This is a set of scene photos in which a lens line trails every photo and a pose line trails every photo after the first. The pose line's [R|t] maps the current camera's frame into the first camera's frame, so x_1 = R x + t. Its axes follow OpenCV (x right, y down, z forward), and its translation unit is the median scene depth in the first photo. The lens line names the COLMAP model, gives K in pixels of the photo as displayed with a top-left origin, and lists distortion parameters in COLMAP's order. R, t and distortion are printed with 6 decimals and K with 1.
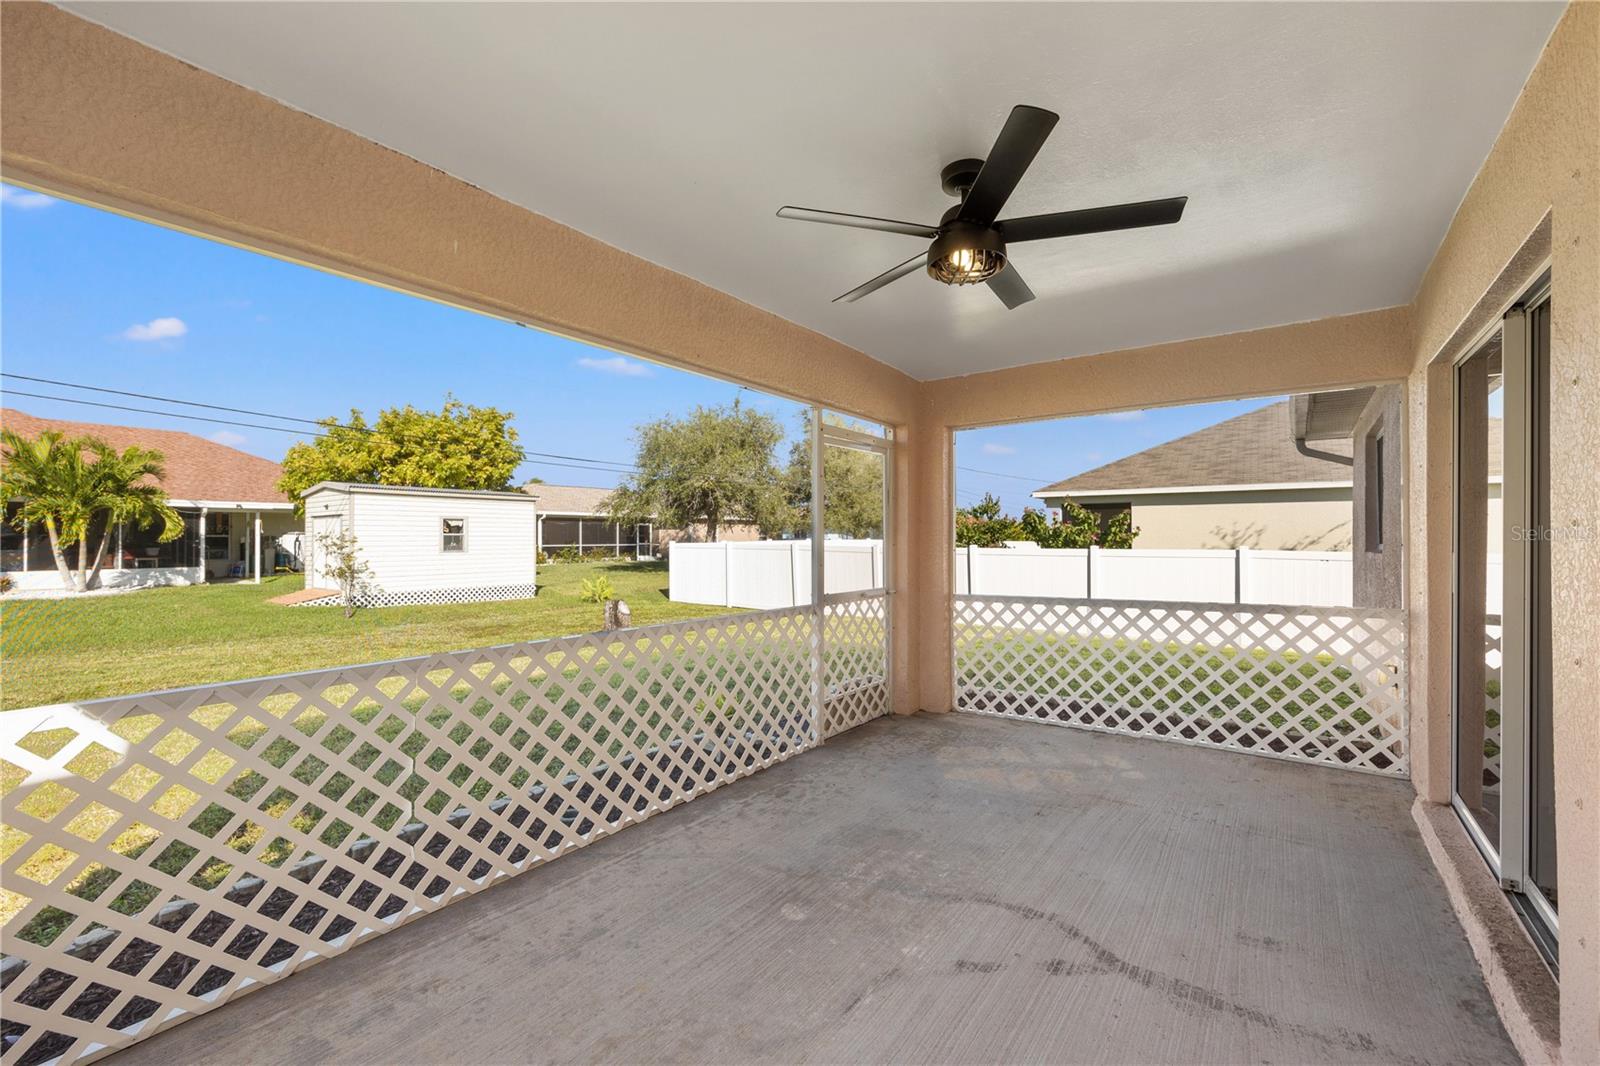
lens RADIAL K [[645.1, 0, 802.9], [0, 645.1, 544.0], [0, 0, 1]] dist [-0.001197, -0.000059]
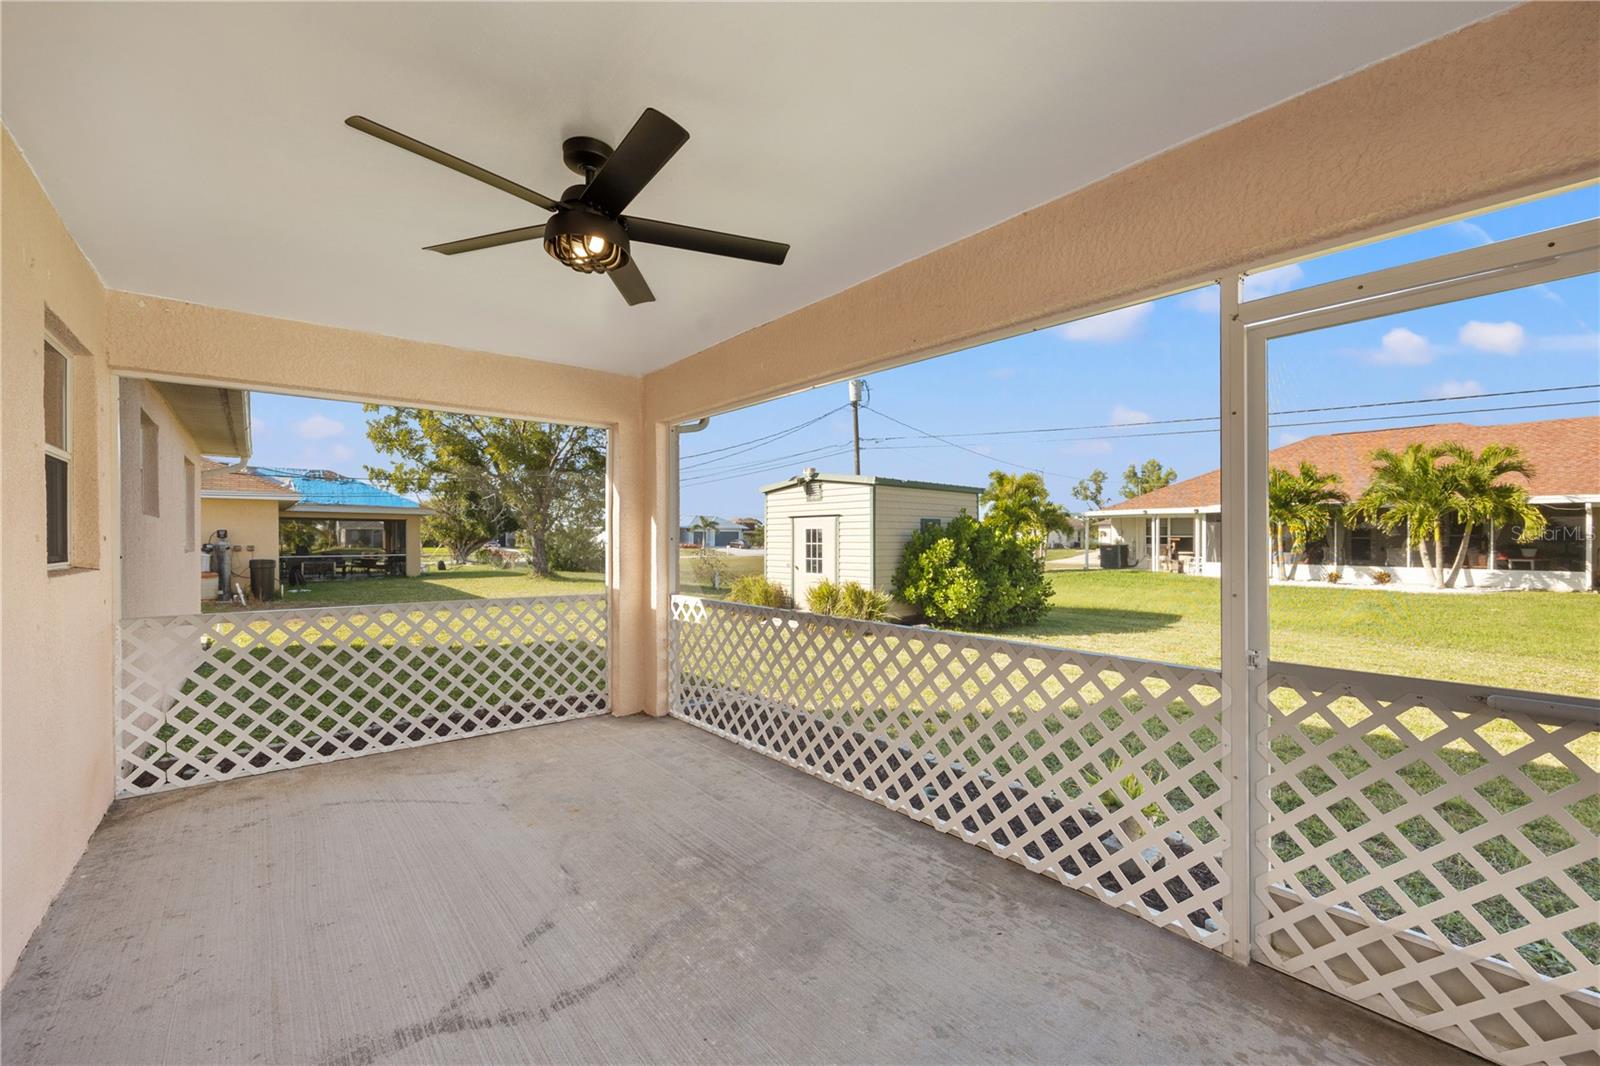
lens RADIAL K [[649.8, 0, 805.2], [0, 649.8, 529.1], [0, 0, 1]] dist [-0.006389, -0.000296]
pose [[-0.229482, -0.015969, -0.973182, 0.164581], [-0.007070, 0.999866, -0.014739, -0.001540], [0.973287, 0.003498, -0.229564, 0.223994]]
